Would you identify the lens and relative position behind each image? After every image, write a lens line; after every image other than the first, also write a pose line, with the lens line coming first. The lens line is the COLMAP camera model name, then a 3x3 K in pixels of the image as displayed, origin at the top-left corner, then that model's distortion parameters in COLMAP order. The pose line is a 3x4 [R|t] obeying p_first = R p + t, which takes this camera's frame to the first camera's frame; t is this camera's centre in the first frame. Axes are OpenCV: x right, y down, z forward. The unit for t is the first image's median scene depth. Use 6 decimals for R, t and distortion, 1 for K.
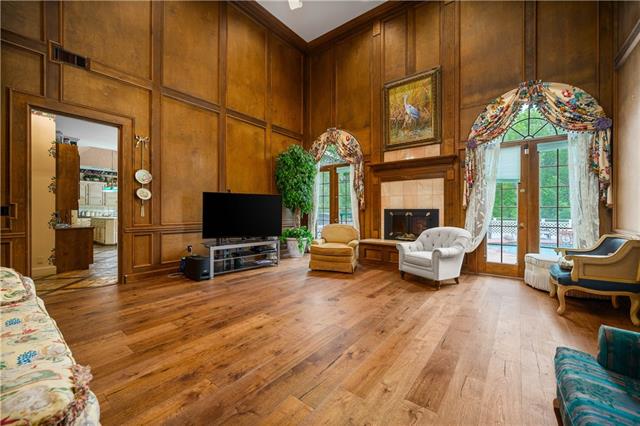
lens RADIAL K [[255.0, 0, 322.0], [0, 255.0, 211.6], [0, 0, 1]] dist [0.001188, 0.000071]
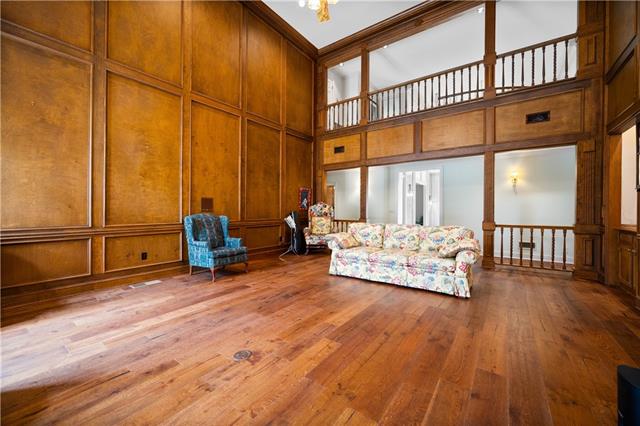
lens RADIAL K [[255.0, 0, 322.7], [0, 255.0, 209.2], [0, 0, 1]] dist [0.001188, 0.000071]
pose [[-0.999422, -0.006045, -0.033455, -0.086685], [-0.006318, 0.999948, 0.008050, -0.007985], [0.033405, 0.008257, -0.999408, 1.144081]]
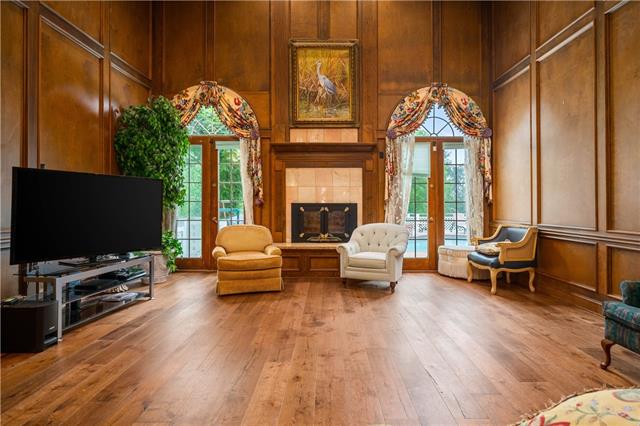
lens RADIAL K [[360.5, 0, 330.3], [0, 360.5, 202.2], [0, 0, 1]] dist [0.004553, -0.000966]
pose [[0.784937, 0.003041, 0.619568, -0.415684], [0.003408, 0.999952, -0.009227, -0.003144], [-0.619566, 0.009354, 0.784889, 0.098706]]
